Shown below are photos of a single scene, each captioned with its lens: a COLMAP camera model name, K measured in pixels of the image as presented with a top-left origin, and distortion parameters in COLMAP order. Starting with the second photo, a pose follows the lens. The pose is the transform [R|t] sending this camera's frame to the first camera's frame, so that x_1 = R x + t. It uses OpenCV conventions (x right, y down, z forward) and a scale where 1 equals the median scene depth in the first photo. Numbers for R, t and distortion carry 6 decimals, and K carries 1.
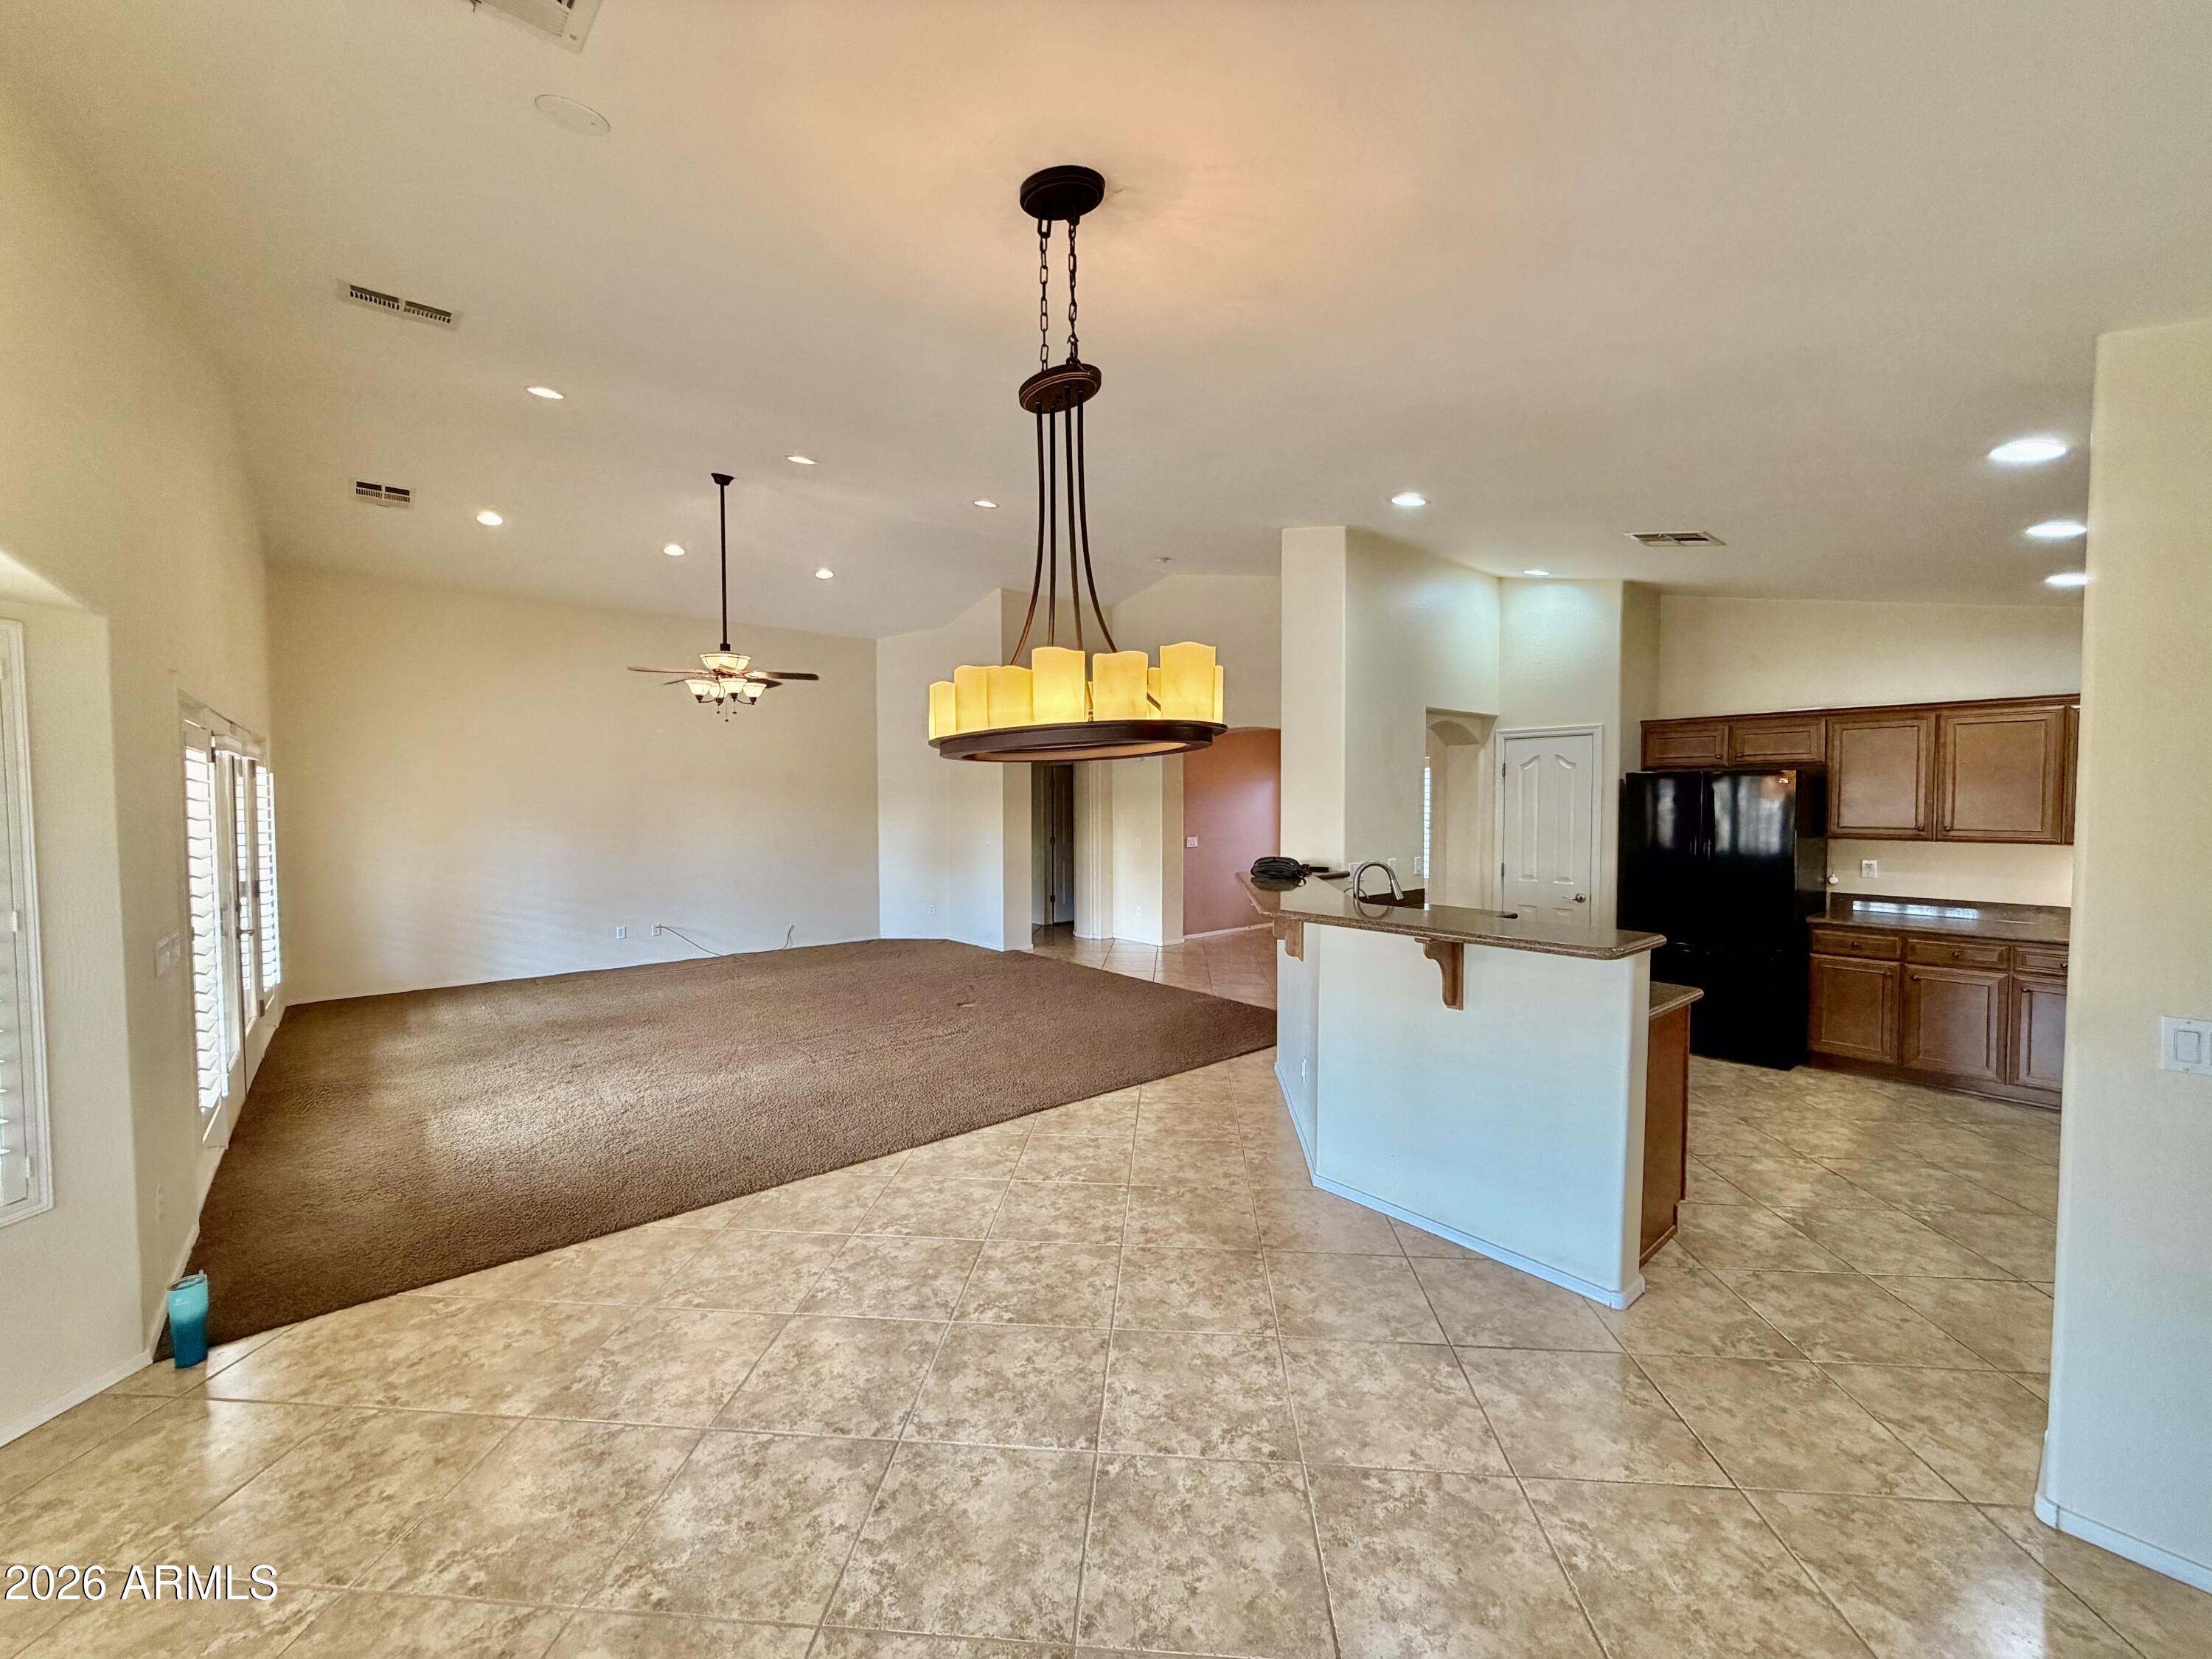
lens RADIAL K [[884.5, 0, 1109.0], [0, 884.5, 828.5], [0, 0, 1]] dist [0.001288, -0.000151]
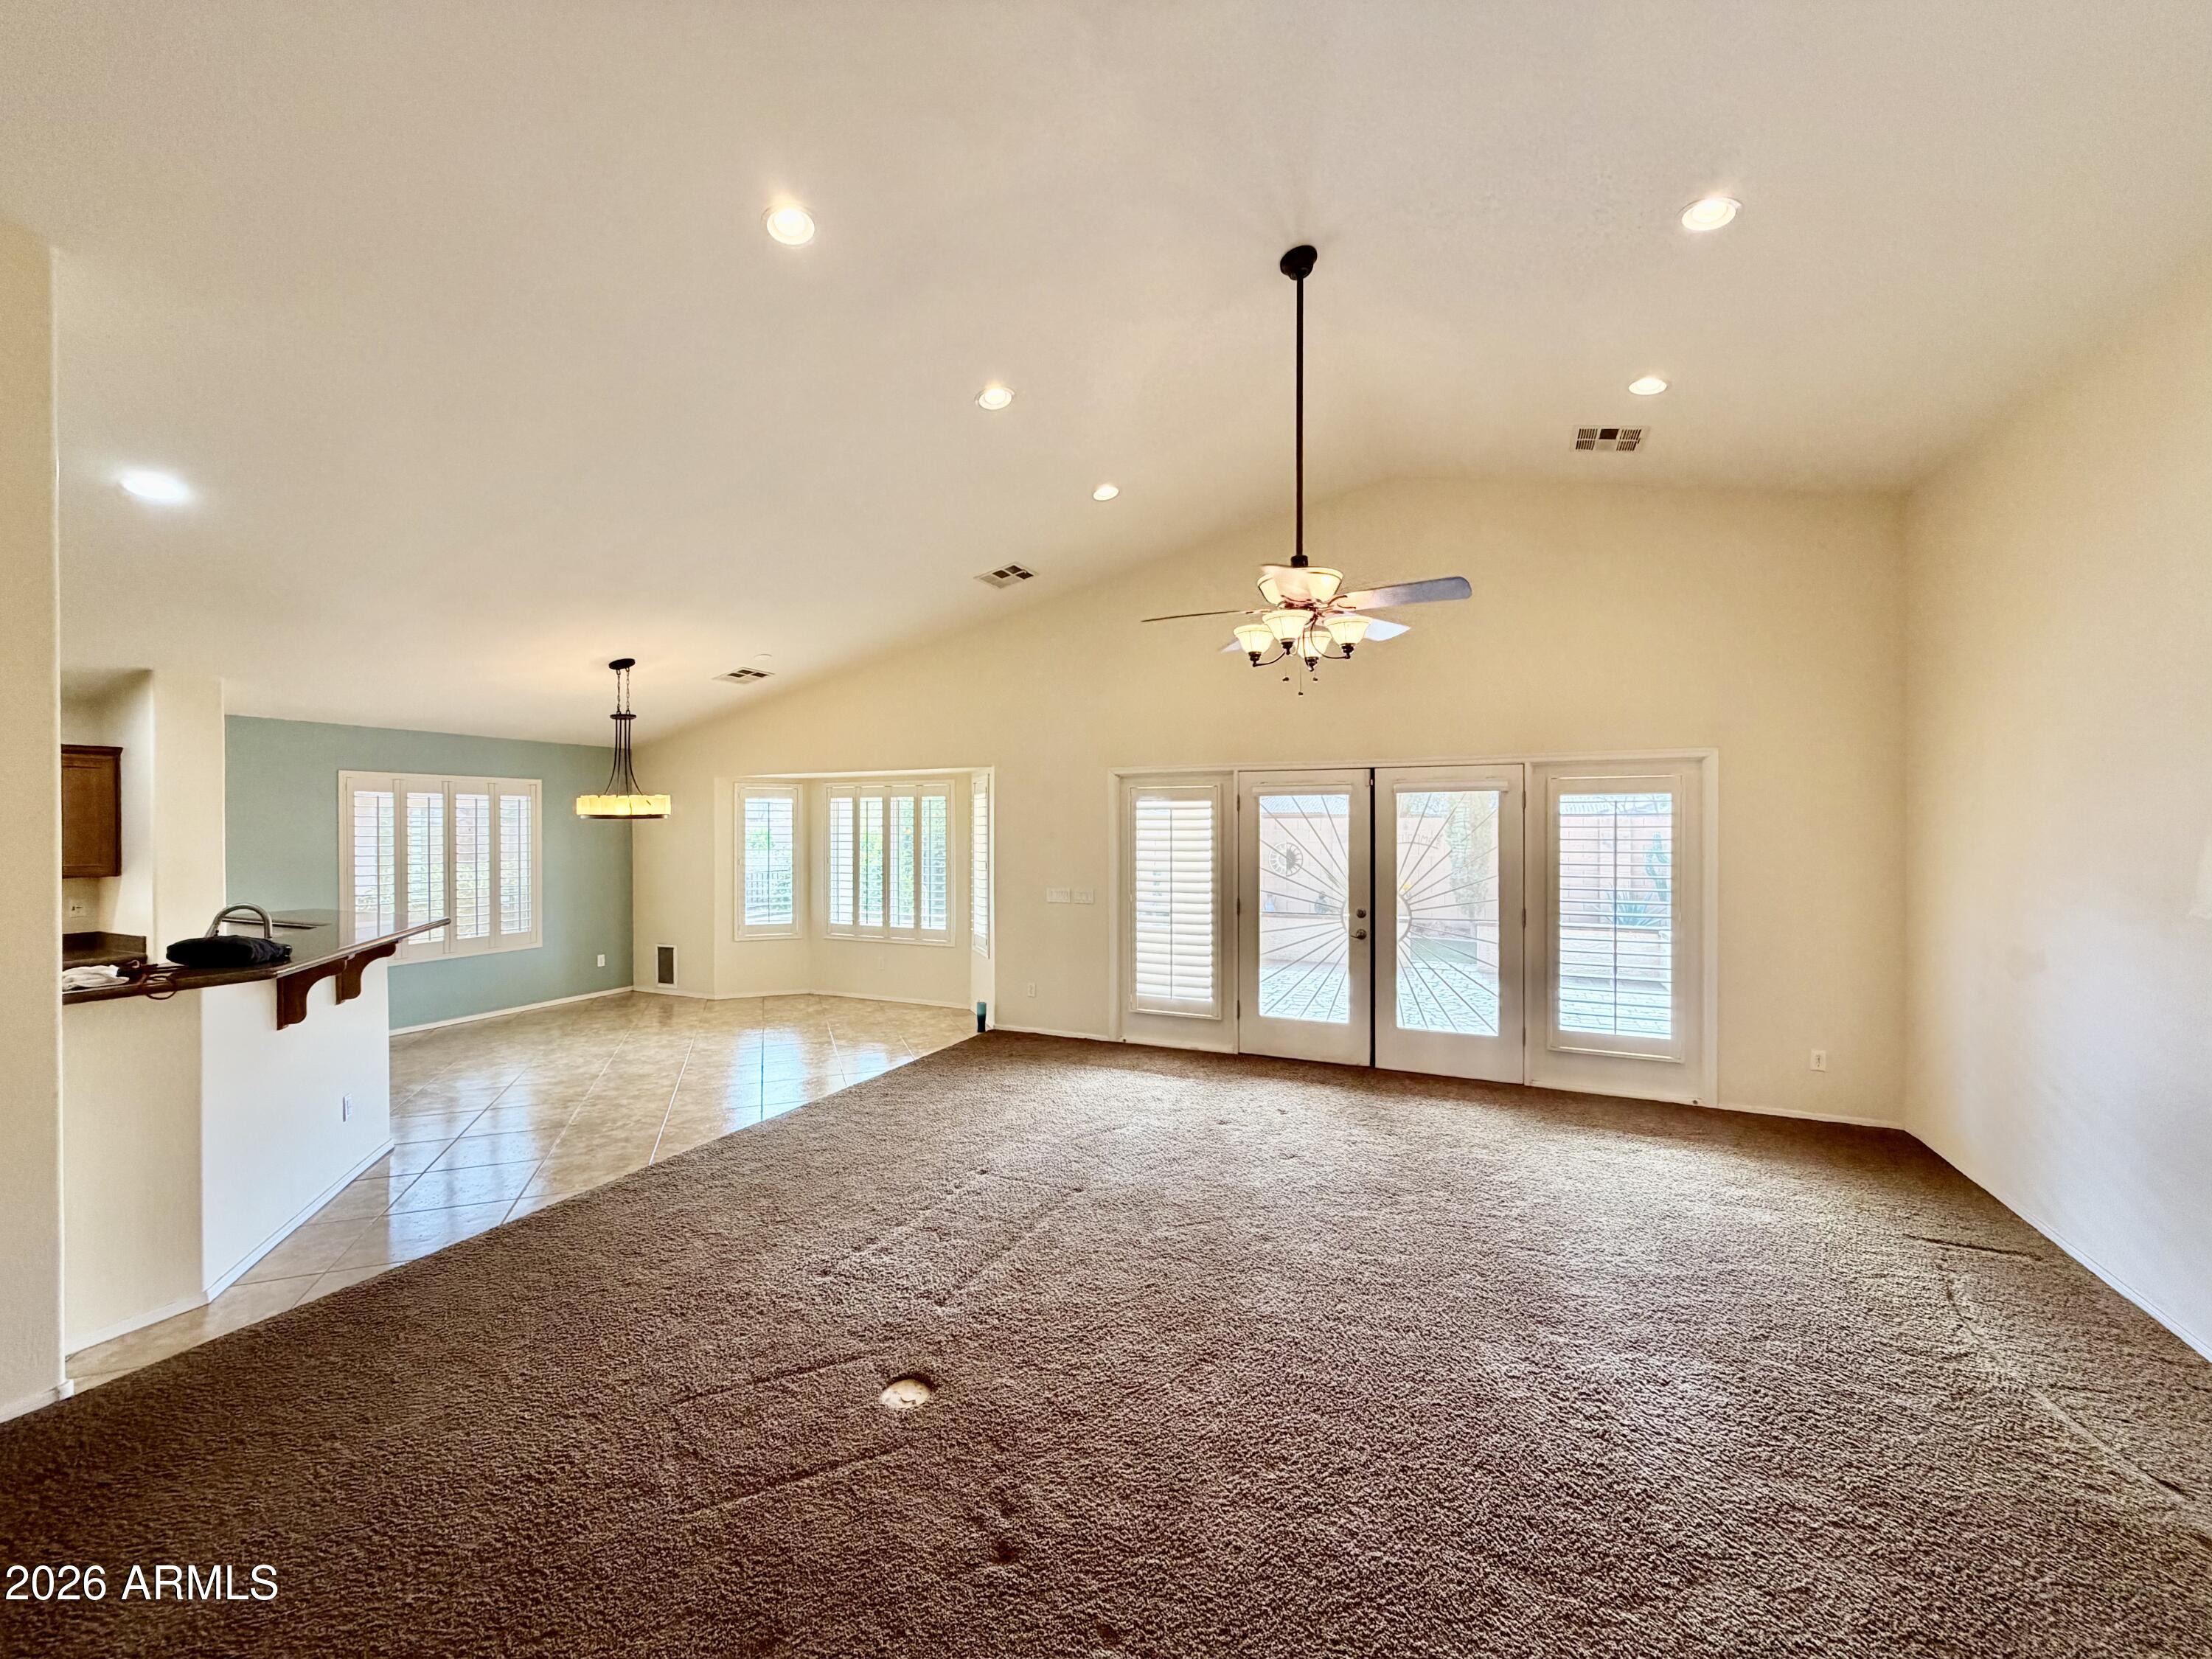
lens RADIAL K [[884.5, 0, 1109.0], [0, 884.5, 828.5], [0, 0, 1]] dist [0.001288, -0.000151]
pose [[-0.903918, 0.007692, -0.427637, -0.146718], [-0.010038, 0.999181, 0.039190, -0.099870], [0.427589, 0.039718, -0.903101, 2.516318]]
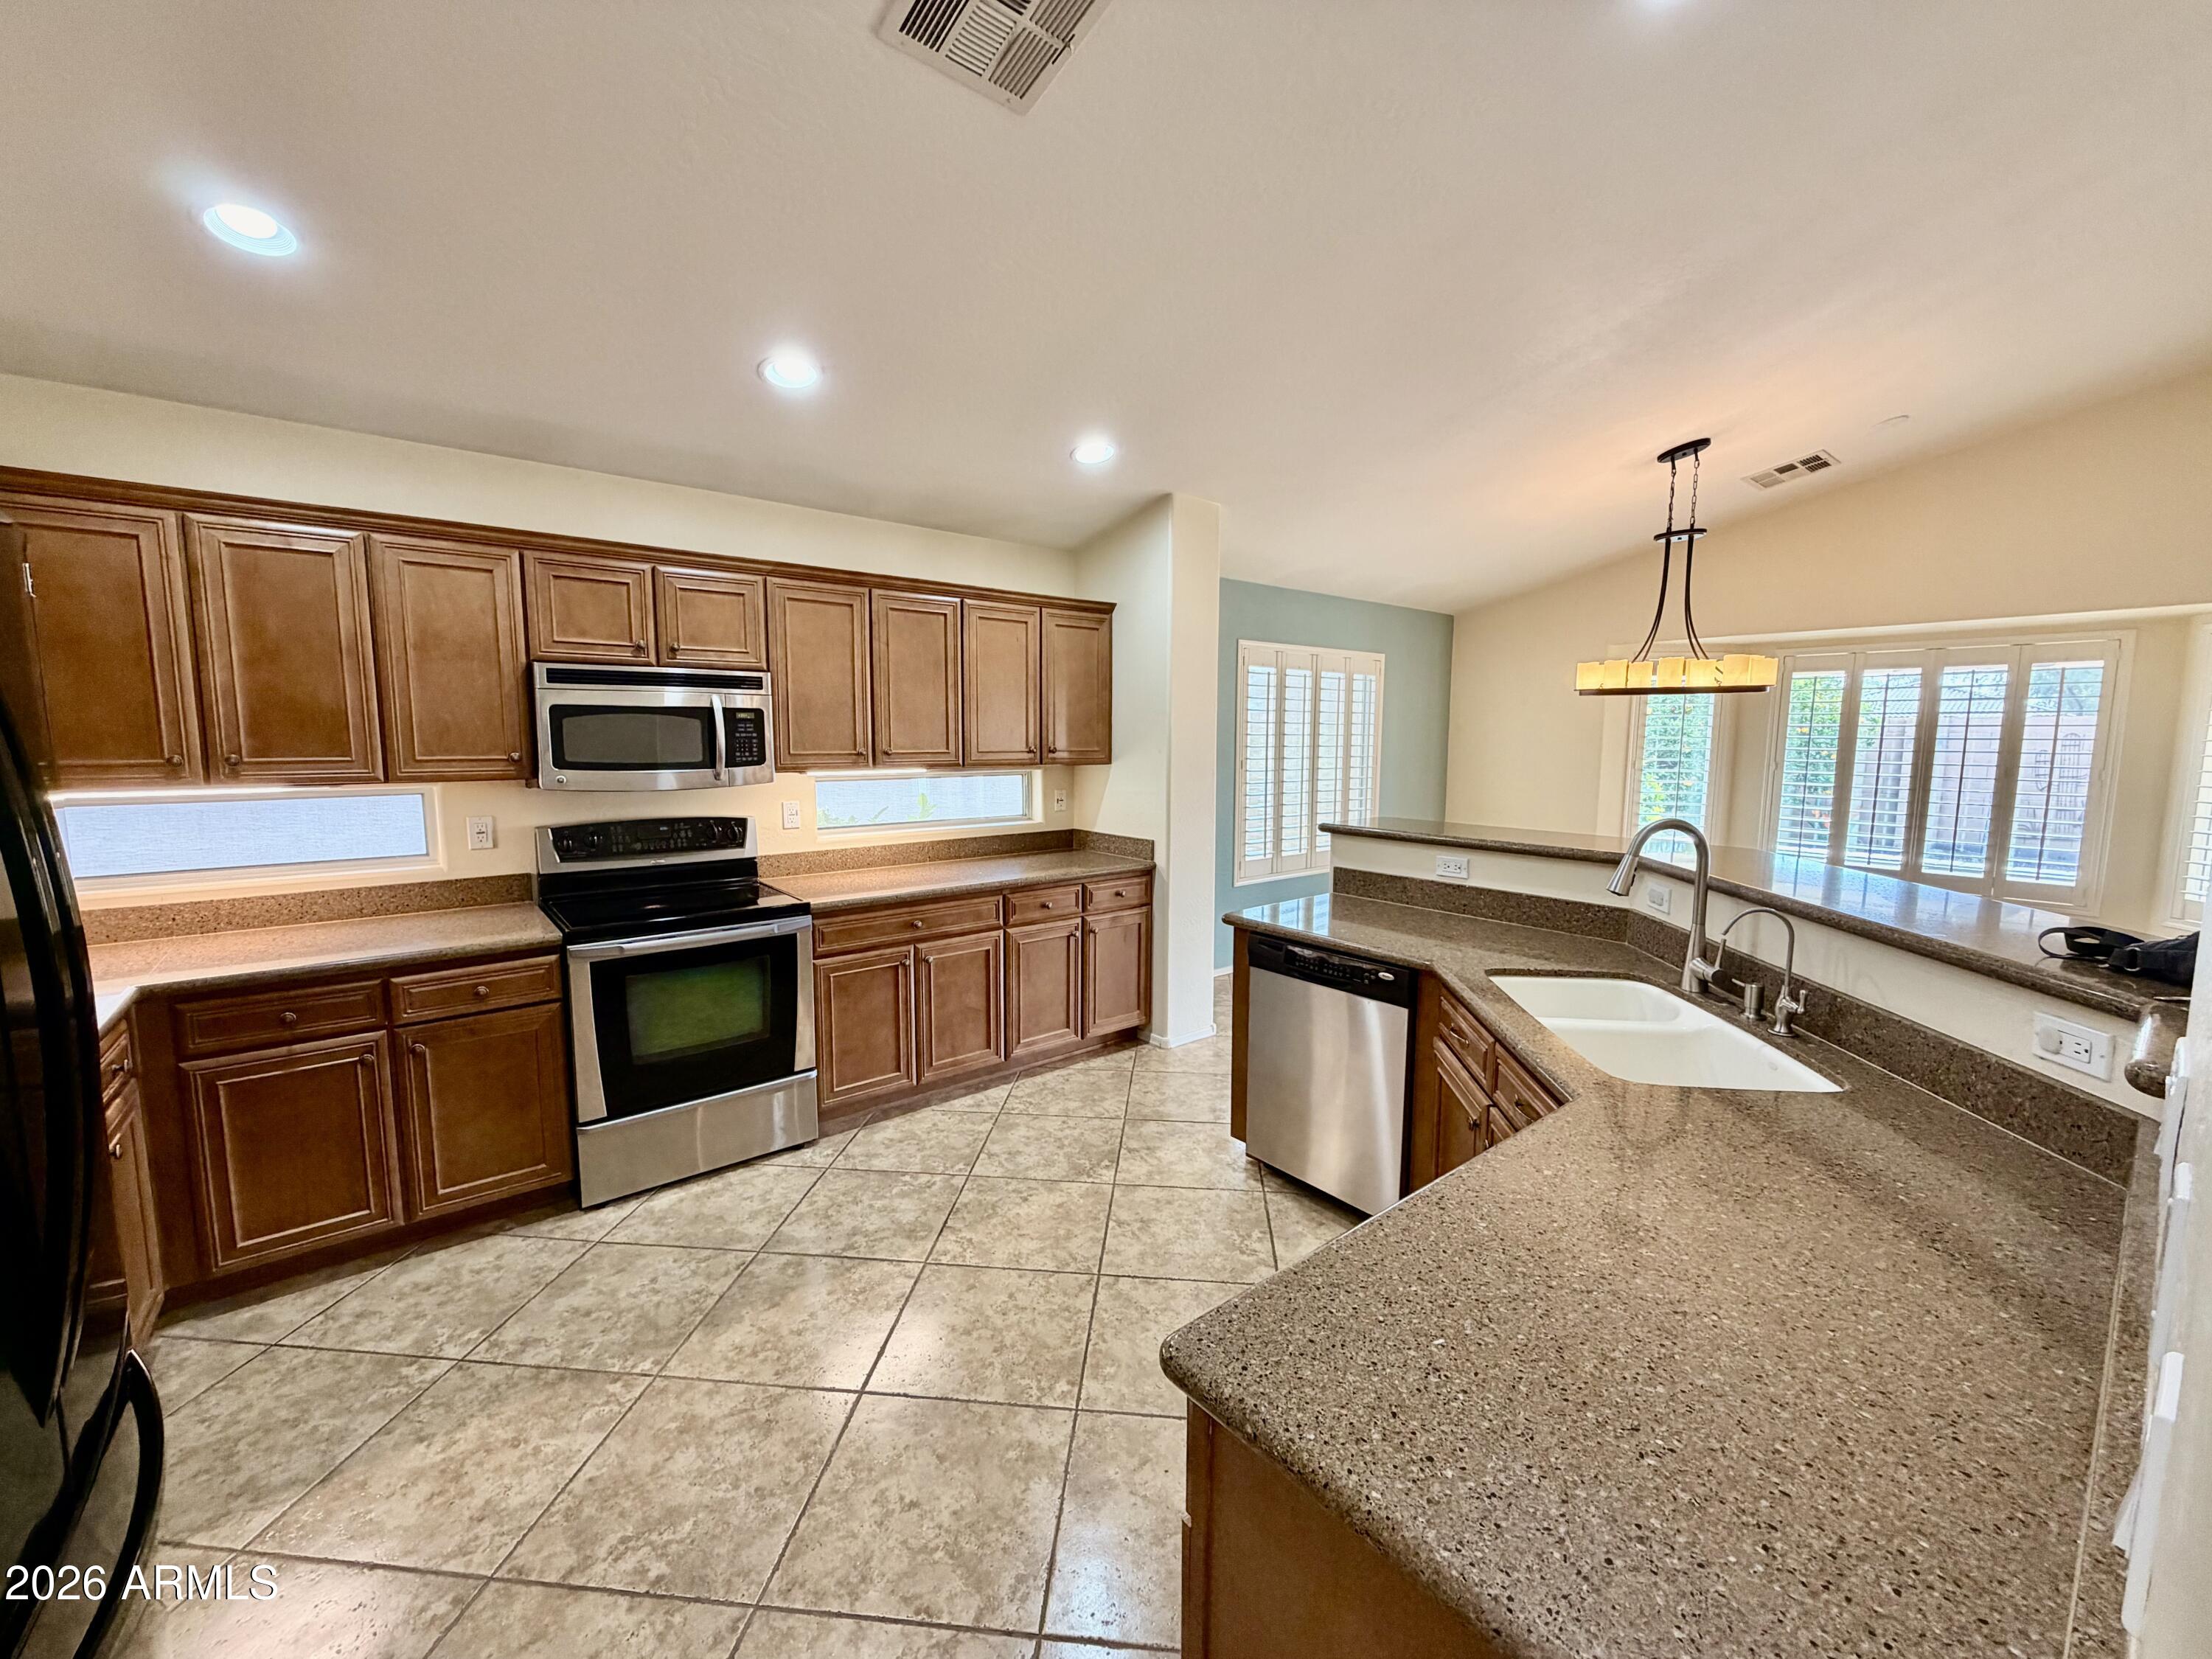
lens RADIAL K [[884.5, 0, 1109.0], [0, 884.5, 828.5], [0, 0, 1]] dist [0.001288, -0.000151]
pose [[-0.999846, -0.002745, 0.017335, 0.687674], [-0.000154, 0.989025, 0.147752, -0.037124], [-0.017550, 0.147726, -0.988873, 1.687180]]
